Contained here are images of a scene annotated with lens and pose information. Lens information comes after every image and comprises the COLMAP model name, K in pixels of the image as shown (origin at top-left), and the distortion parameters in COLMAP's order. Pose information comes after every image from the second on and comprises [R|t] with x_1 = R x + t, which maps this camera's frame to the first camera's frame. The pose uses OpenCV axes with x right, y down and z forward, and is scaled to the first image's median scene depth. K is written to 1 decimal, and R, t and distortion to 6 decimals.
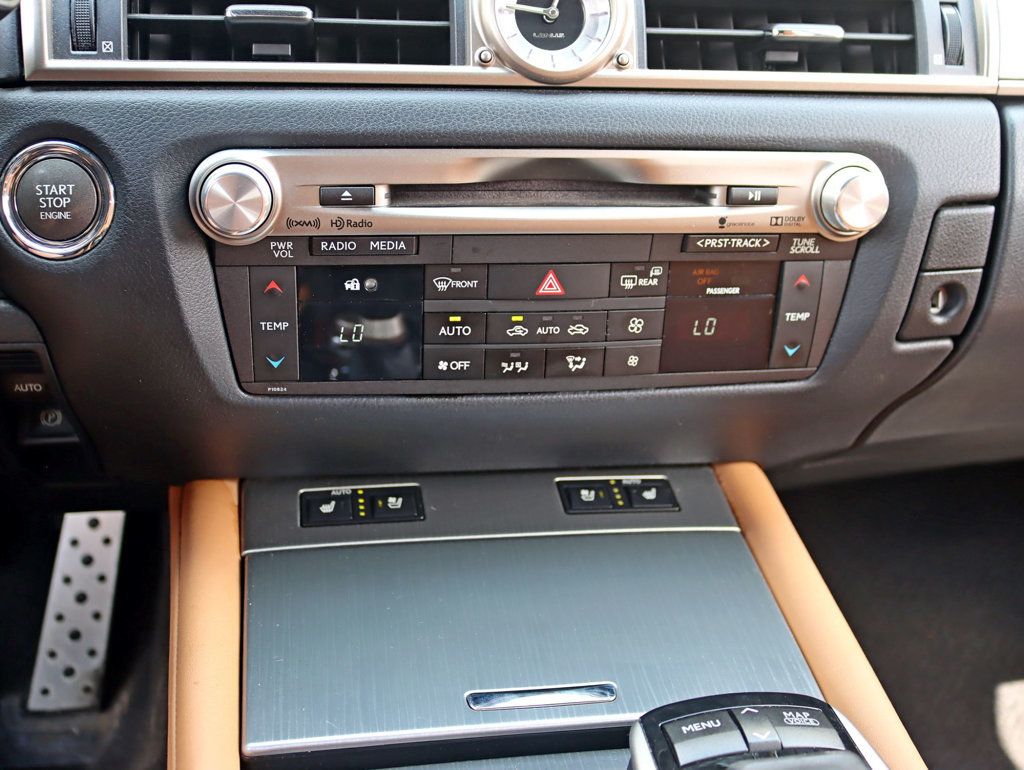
lens RADIAL K [[1152.2, 0, 512.0], [0, 1152.2, 385.0], [0, 0, 1]] dist [-0.062073, 0.006450]
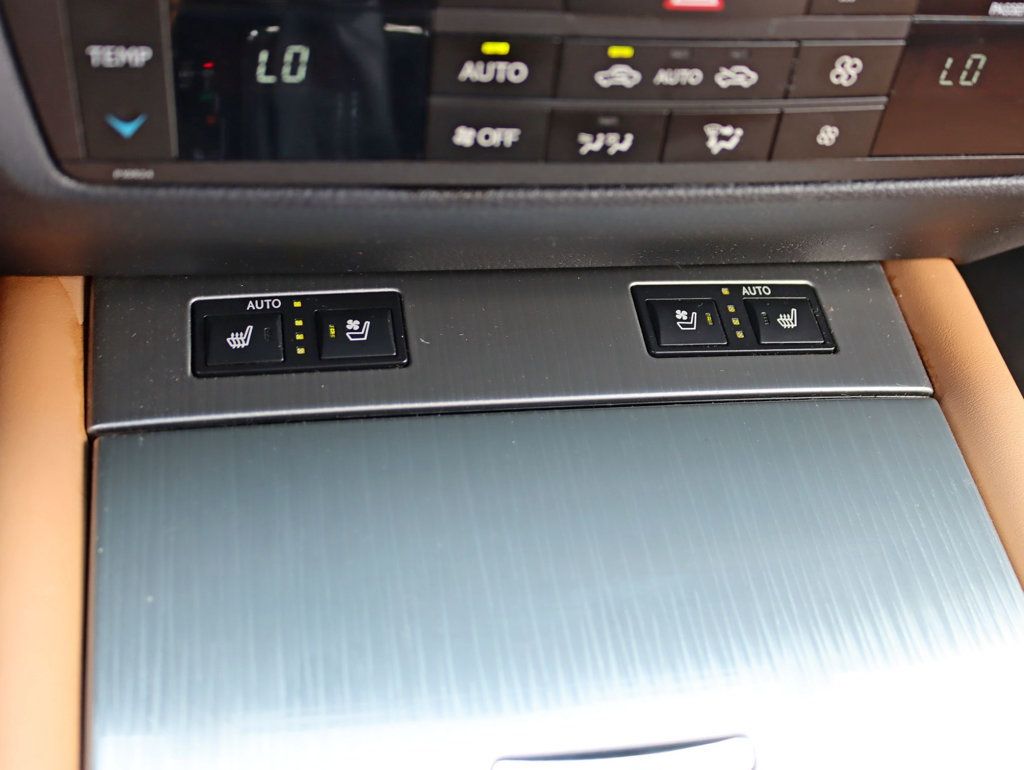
lens RADIAL K [[1325.1, 0, 512.0], [0, 1325.1, 385.0], [0, 0, 1]] dist [-0.084987, 0.032734]
pose [[0.998318, 0.040798, 0.041200, -0.056962], [-0.051848, 0.946215, 0.319356, -0.096556], [-0.025955, -0.320955, 0.946739, 0.406412]]
